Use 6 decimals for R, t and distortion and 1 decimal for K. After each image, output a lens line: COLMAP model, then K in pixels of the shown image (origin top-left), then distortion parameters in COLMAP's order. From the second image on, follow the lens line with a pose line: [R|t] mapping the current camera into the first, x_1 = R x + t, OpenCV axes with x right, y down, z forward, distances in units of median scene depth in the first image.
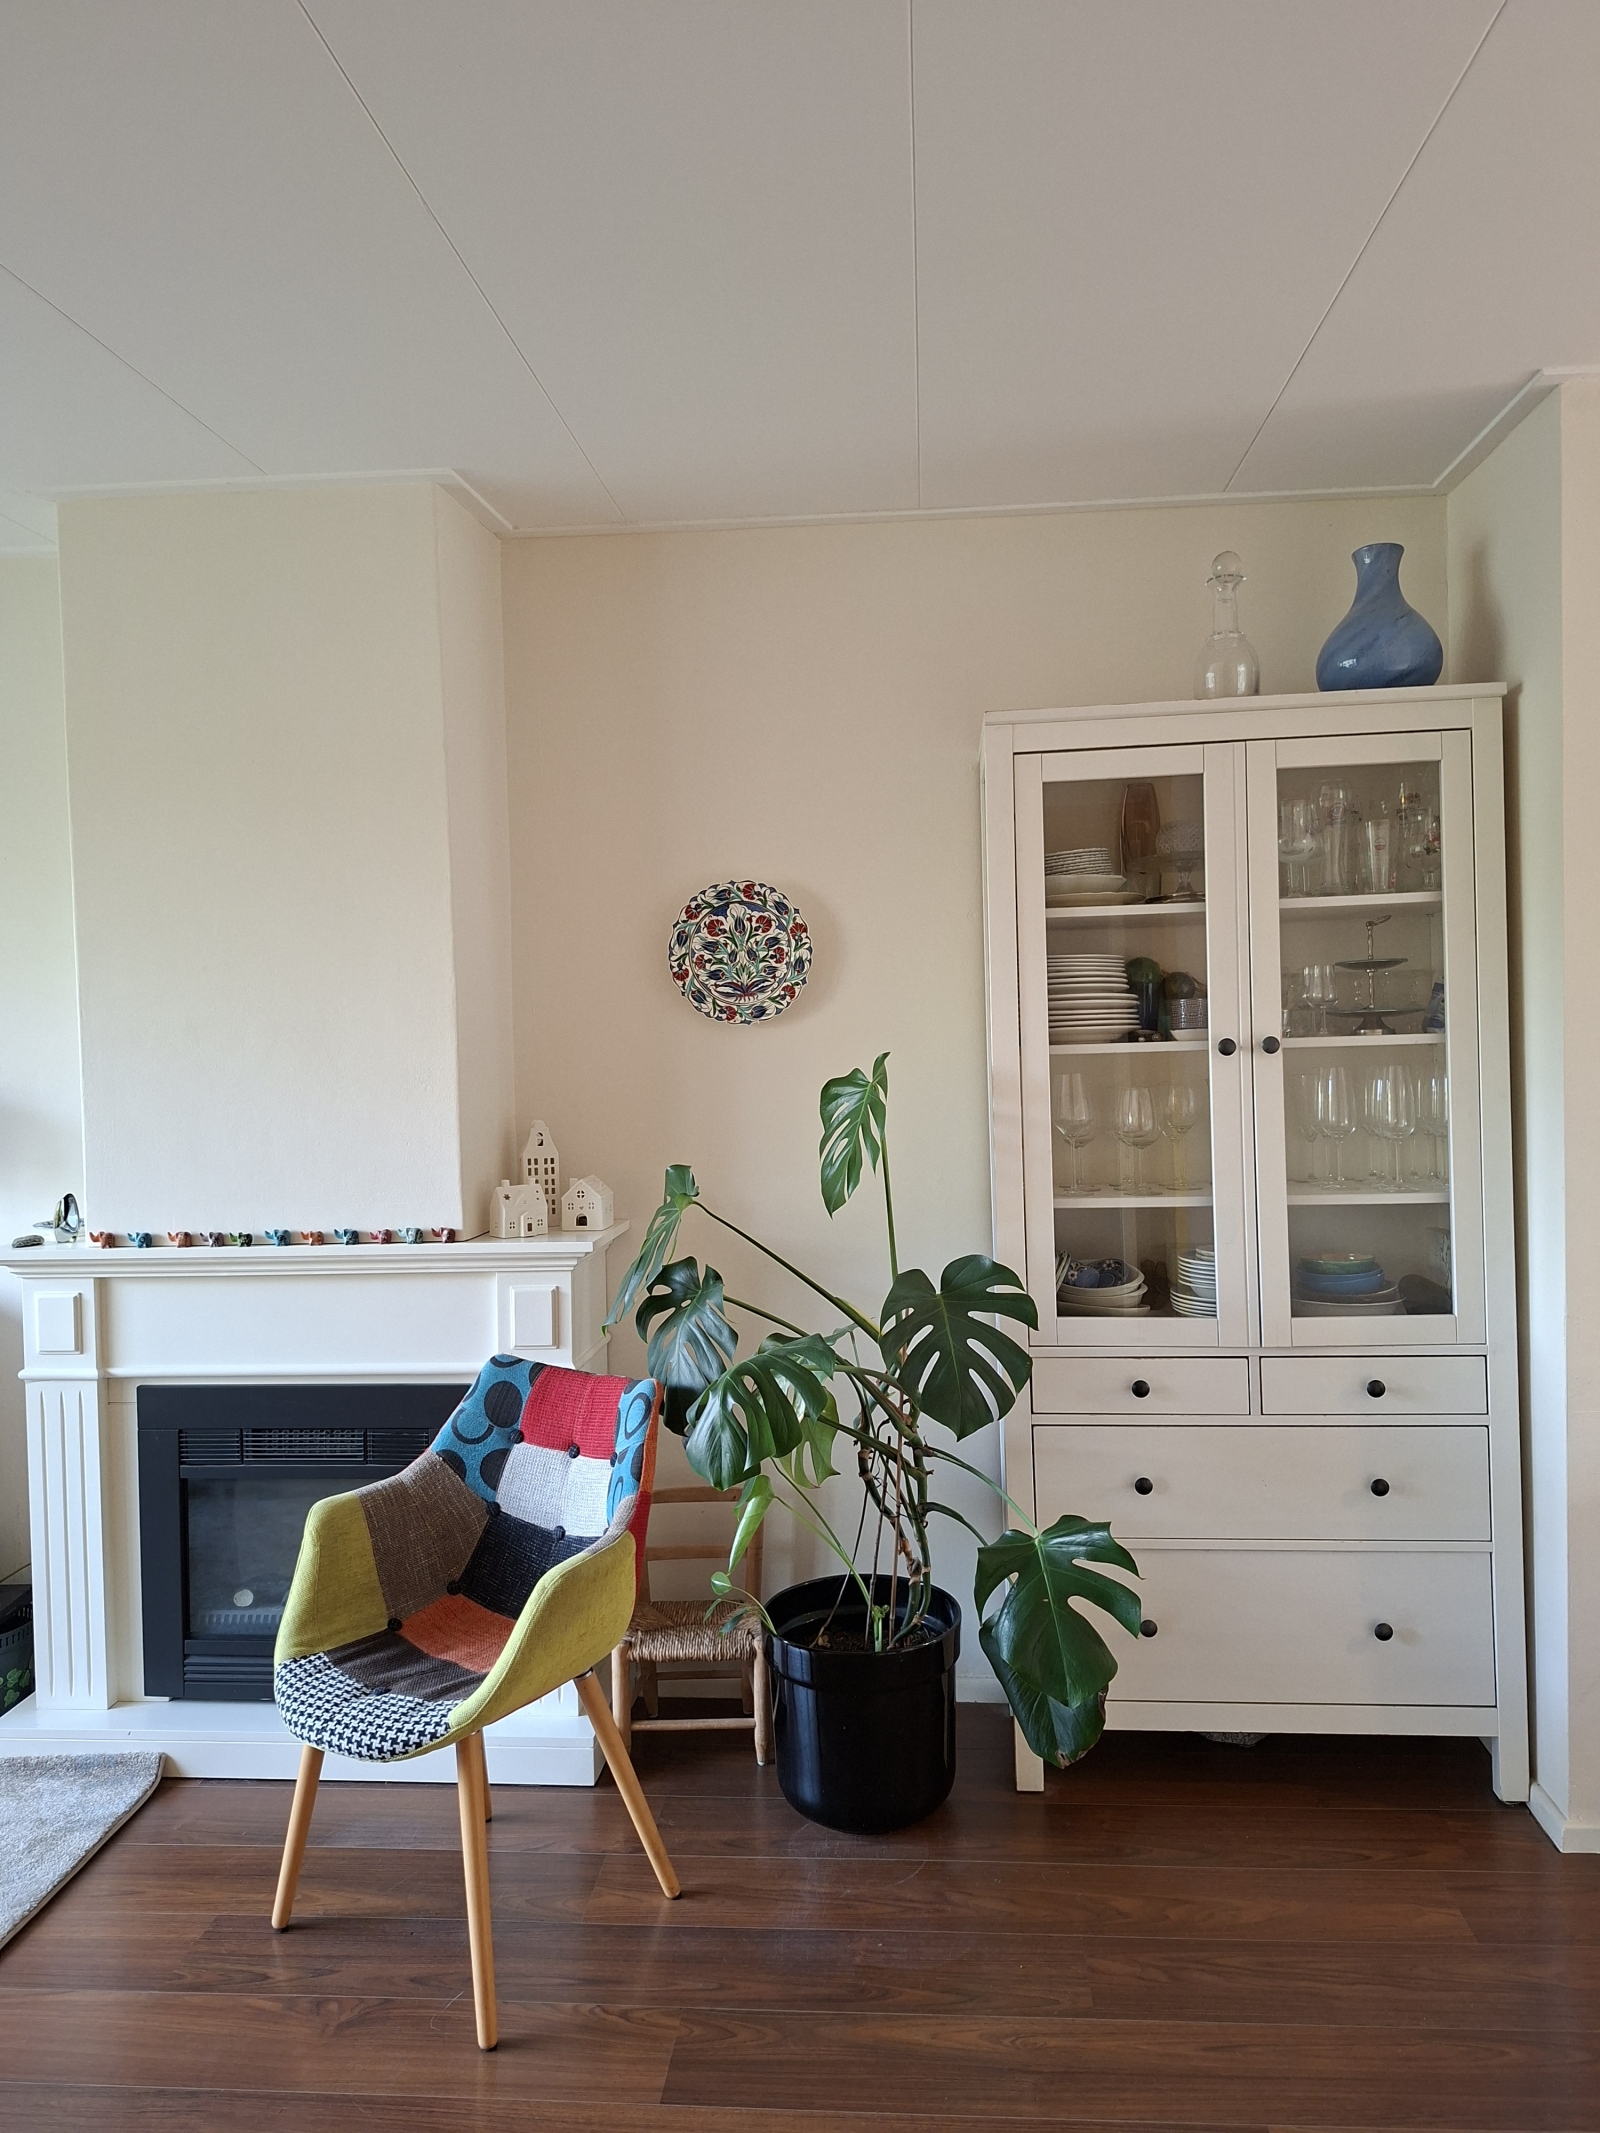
lens RADIAL K [[1491.9, 0, 803.1], [0, 1491.9, 1069.9], [0, 0, 1]] dist [0.082310, -0.088155]
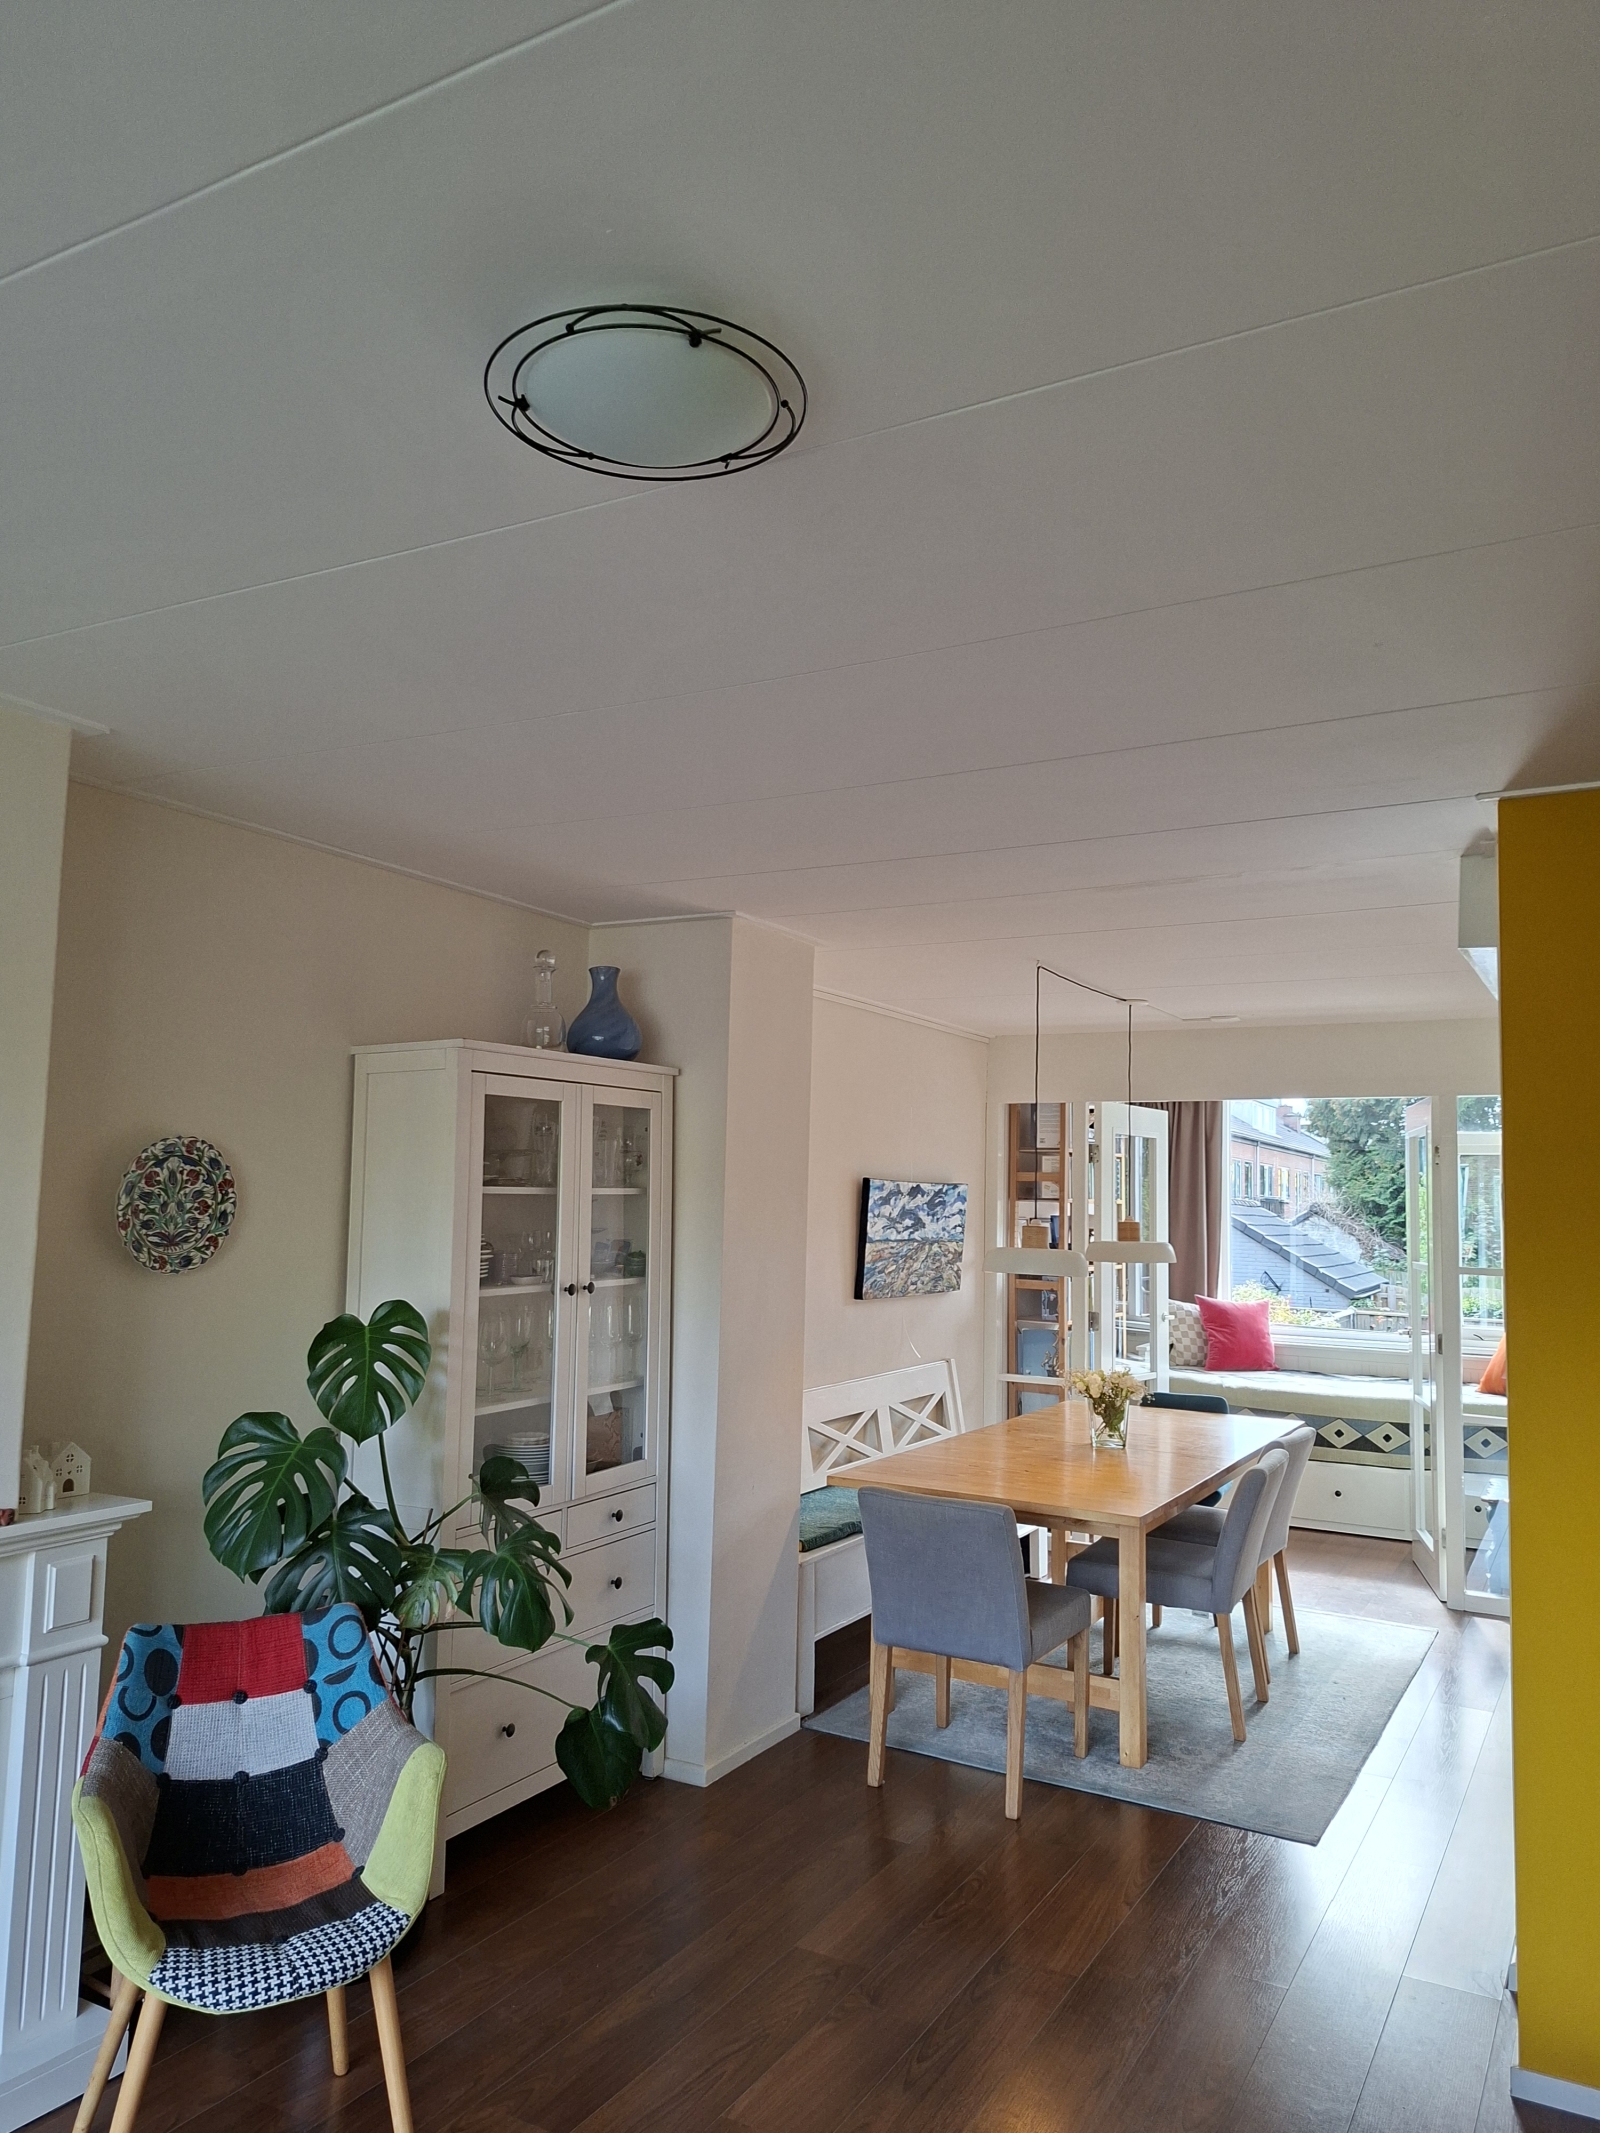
lens RADIAL K [[1491.9, 0, 846.8], [0, 1491.9, 1069.9], [0, 0, 1]] dist [0.082310, -0.088155]
pose [[0.402357, 0.113237, 0.908452, -0.921059], [-0.000789, 0.992363, -0.123346, -0.046145], [-0.915482, 0.048912, 0.399374, 0.155518]]
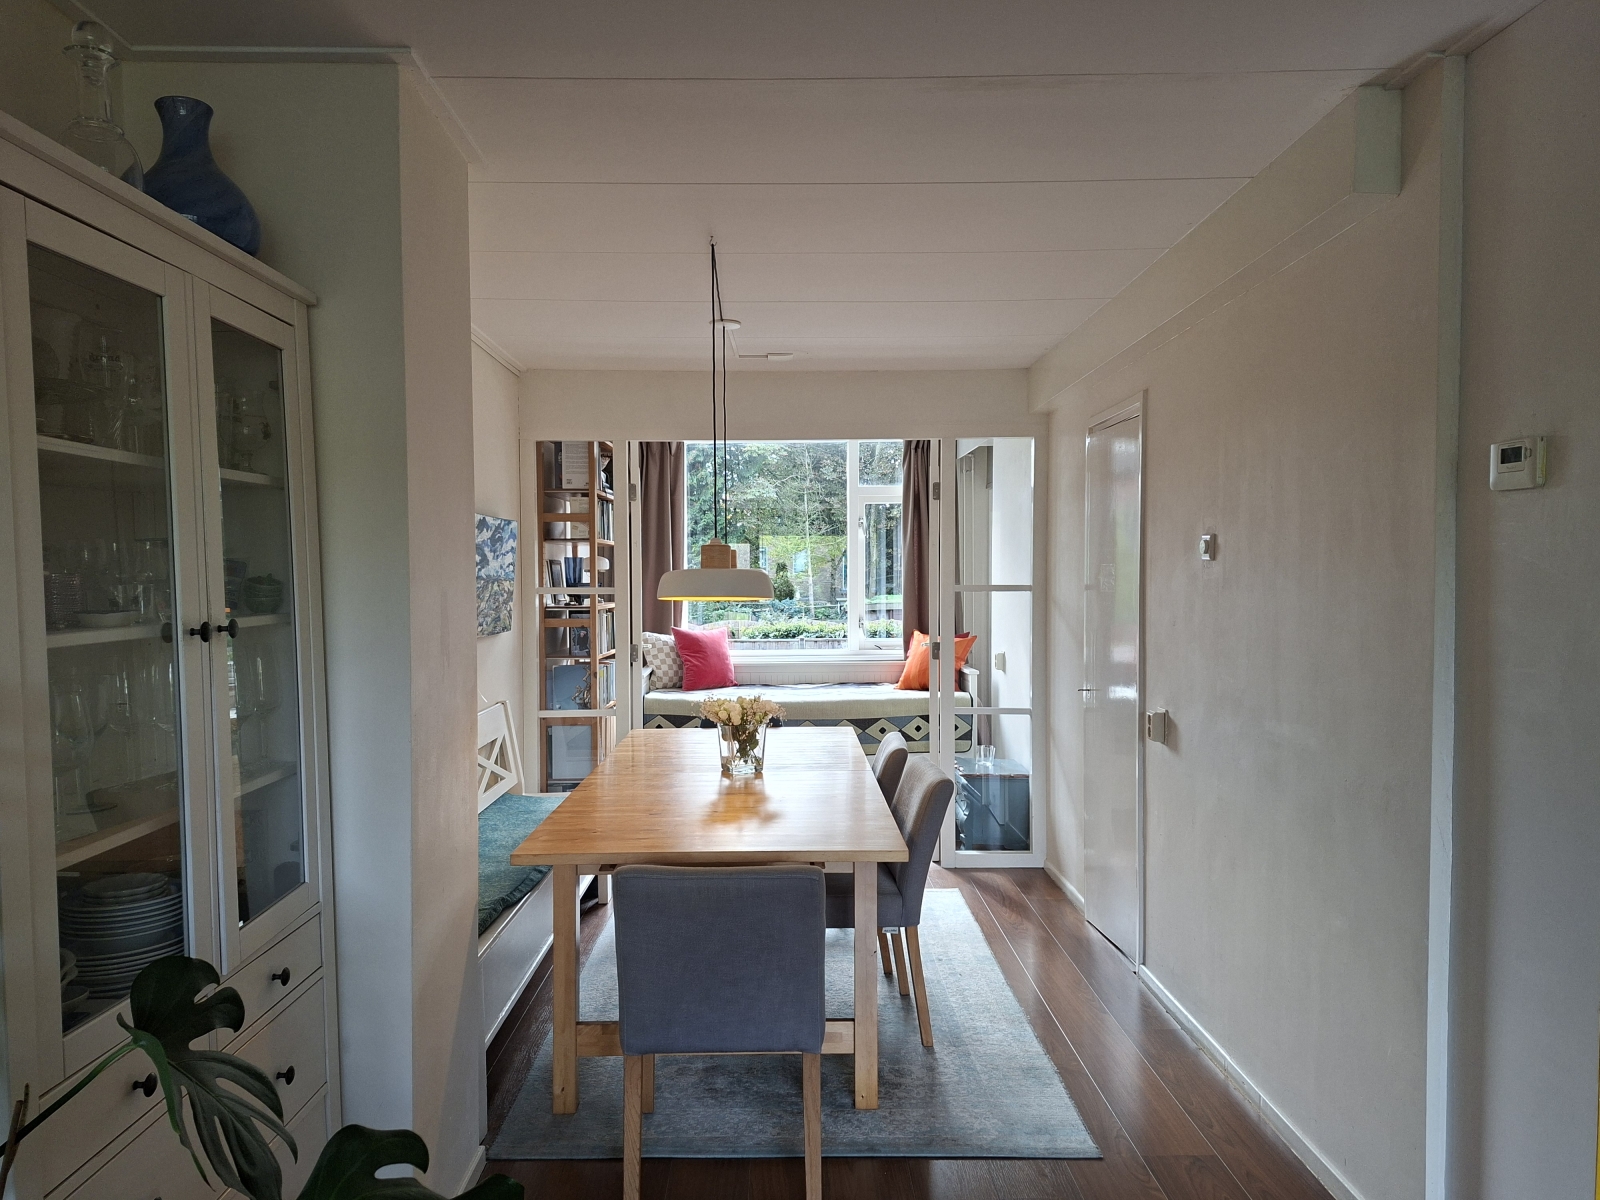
lens RADIAL K [[1119.1, 0, 792.3], [0, 1119.1, 610.2], [0, 0, 1]] dist [0.082310, -0.088155]
pose [[-0.074081, -0.006291, 0.997232, -0.365092], [0.049615, 0.998719, 0.009986, -0.017058], [-0.996017, 0.050217, -0.073674, 0.689436]]
